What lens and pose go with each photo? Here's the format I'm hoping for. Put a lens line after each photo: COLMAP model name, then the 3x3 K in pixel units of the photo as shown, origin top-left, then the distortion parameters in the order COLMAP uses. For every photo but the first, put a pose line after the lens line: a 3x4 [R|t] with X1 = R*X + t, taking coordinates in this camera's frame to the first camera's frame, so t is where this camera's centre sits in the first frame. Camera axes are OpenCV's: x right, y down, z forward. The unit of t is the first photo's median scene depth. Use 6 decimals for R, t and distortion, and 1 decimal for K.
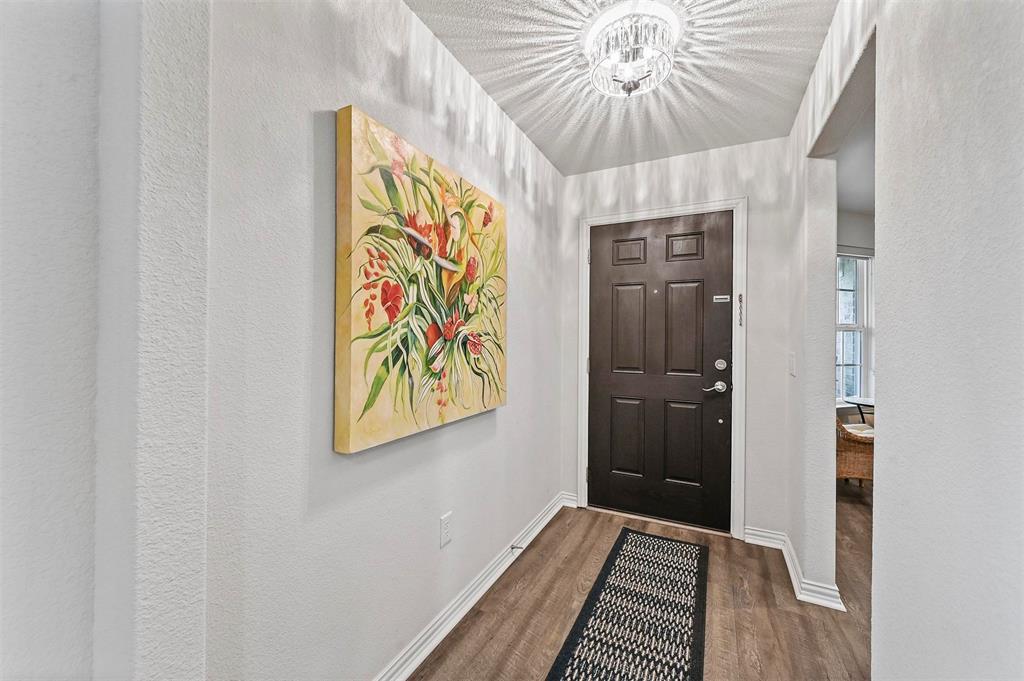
lens RADIAL K [[406.0, 0, 508.5], [0, 406.0, 332.6], [0, 0, 1]] dist [-0.000603, -0.000014]
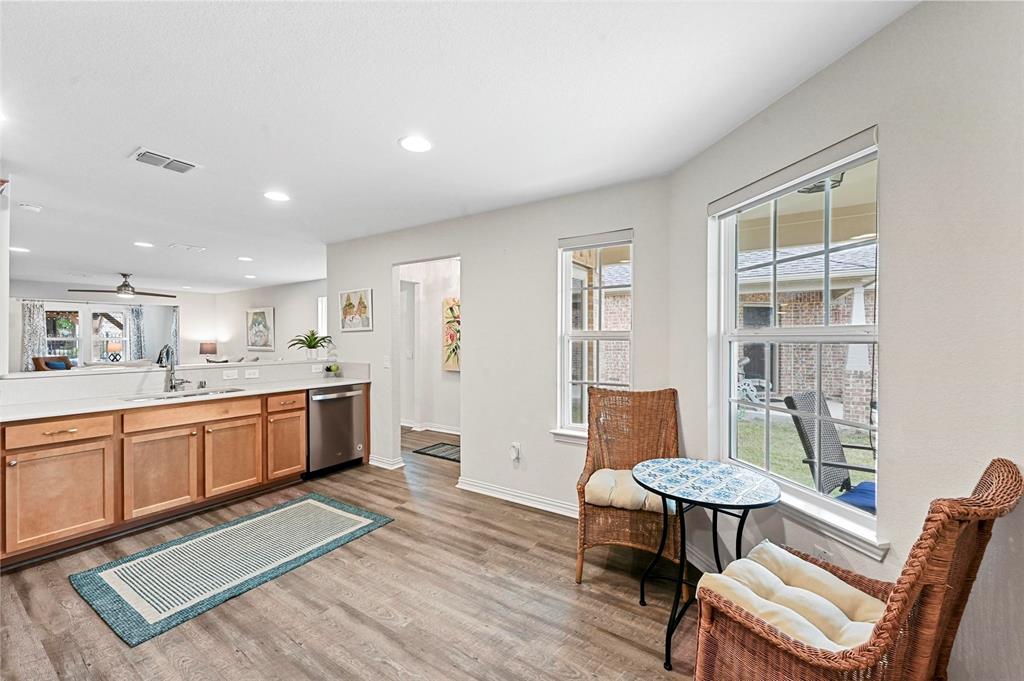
lens RADIAL K [[402.8, 0, 508.1], [0, 402.8, 339.2], [0, 0, 1]] dist [-0.000766, -0.000081]
pose [[-0.109910, -0.004495, -0.993931, 2.004030], [0.013389, 0.999892, -0.006003, -0.014889], [0.993851, -0.013968, -0.109838, 1.068340]]
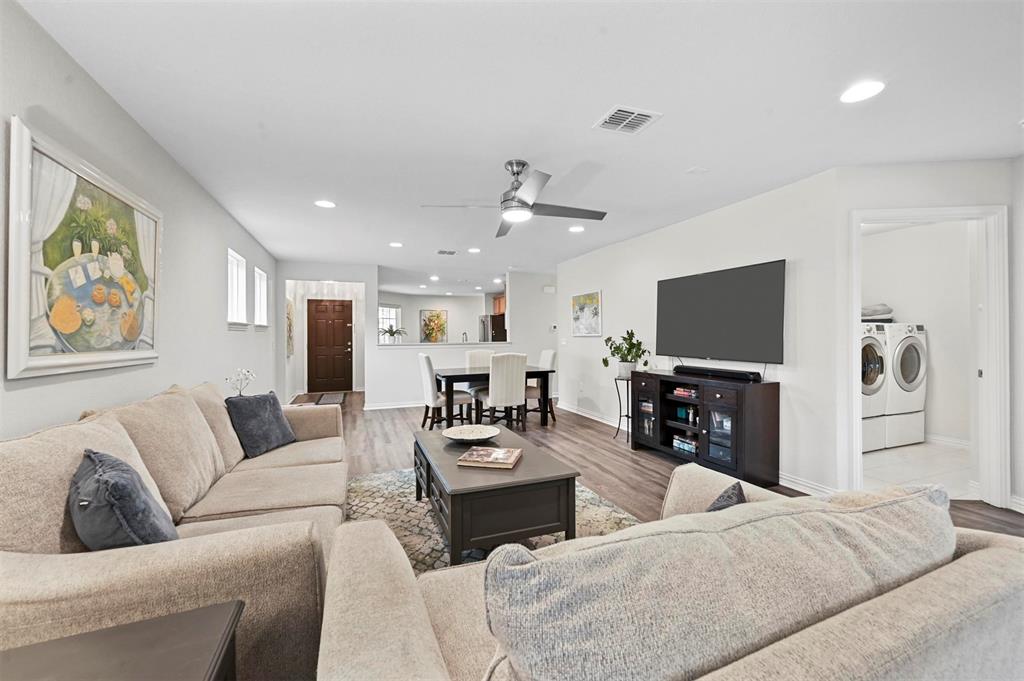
lens RADIAL K [[411.0, 0, 512.5], [0, 411.0, 335.4], [0, 0, 1]] dist [-0.002595, 0.000040]
pose [[0.666676, -0.012549, 0.745242, -1.210339], [0.003032, 0.999896, 0.014124, -0.038724], [-0.745342, -0.007156, 0.666644, -2.472810]]
